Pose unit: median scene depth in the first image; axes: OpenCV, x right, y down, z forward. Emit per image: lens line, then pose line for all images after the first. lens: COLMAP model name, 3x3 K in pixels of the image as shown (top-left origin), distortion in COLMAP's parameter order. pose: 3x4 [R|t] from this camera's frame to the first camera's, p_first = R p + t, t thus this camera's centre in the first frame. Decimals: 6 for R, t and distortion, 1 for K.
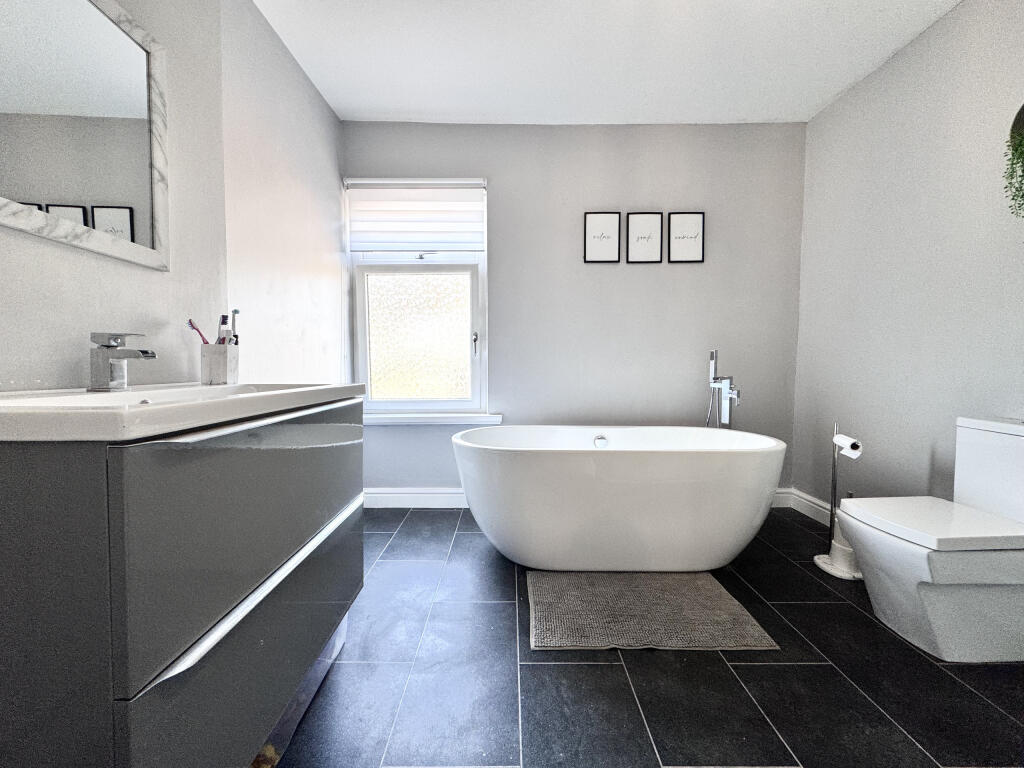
lens RADIAL K [[406.9, 0, 512.0], [0, 406.9, 384.0], [0, 0, 1]] dist [-0.001401, -0.000281]
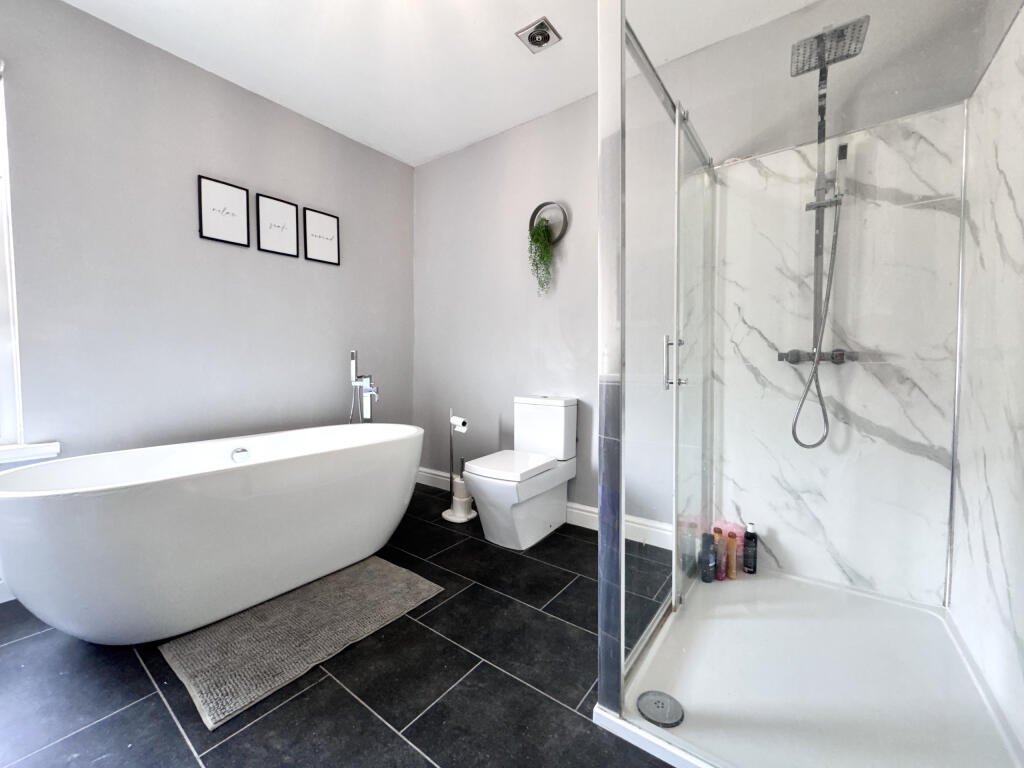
lens RADIAL K [[406.9, 0, 512.0], [0, 406.9, 384.0], [0, 0, 1]] dist [-0.001401, -0.000281]
pose [[0.603252, -0.040888, 0.796502, -0.142414], [0.041212, 0.998949, 0.020068, -0.000528], [-0.796485, 0.020720, 0.604303, 0.041905]]
